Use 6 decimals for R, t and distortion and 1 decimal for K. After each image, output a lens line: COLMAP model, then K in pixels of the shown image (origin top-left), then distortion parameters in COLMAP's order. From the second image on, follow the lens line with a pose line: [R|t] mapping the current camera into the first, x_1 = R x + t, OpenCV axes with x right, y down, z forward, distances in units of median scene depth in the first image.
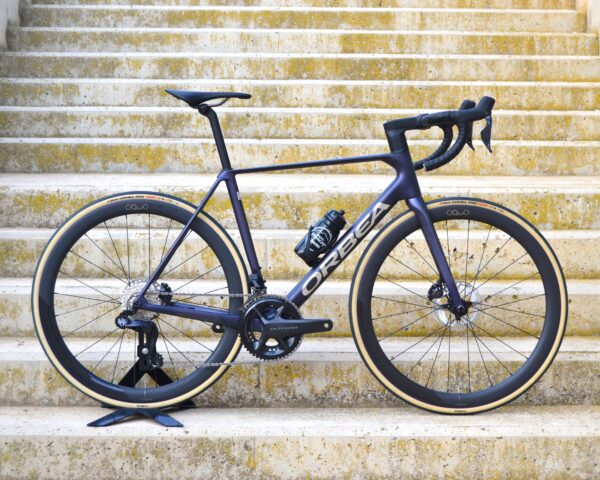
lens RADIAL K [[1115.3, 0, 300.0], [0, 1115.3, 240.0], [0, 0, 1]] dist [-0.050974, -0.036828]
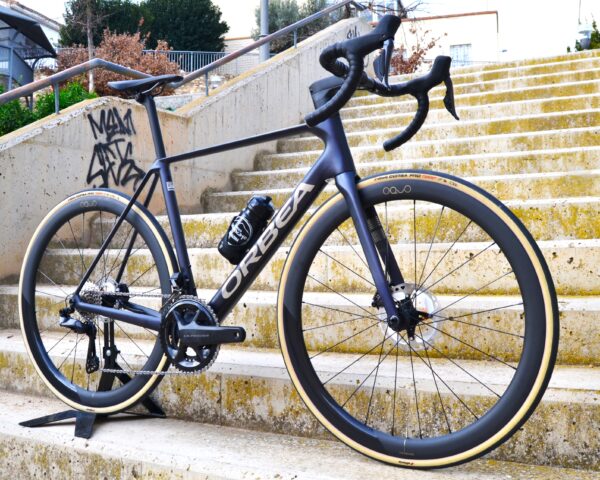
lens RADIAL K [[661.6, 0, 292.7], [0, 661.6, 225.2], [0, 0, 1]] dist [-0.084573, 0.004760]
pose [[0.876624, -0.033051, -0.480040, 0.274617], [-0.014964, 0.995283, -0.095854, 0.039480], [0.480944, 0.091211, 0.871994, 0.551402]]
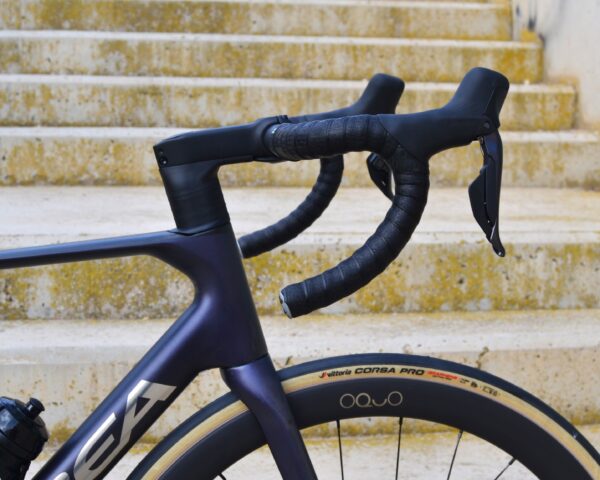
lens RADIAL K [[1115.3, 0, 300.0], [0, 1115.3, 240.0], [0, 0, 1]] dist [-0.050974, -0.036828]
pose [[0.986108, -0.012438, 0.165636, 0.058720], [0.006568, 0.999332, 0.035937, -0.082538], [-0.165973, -0.034349, 0.985532, 0.622440]]
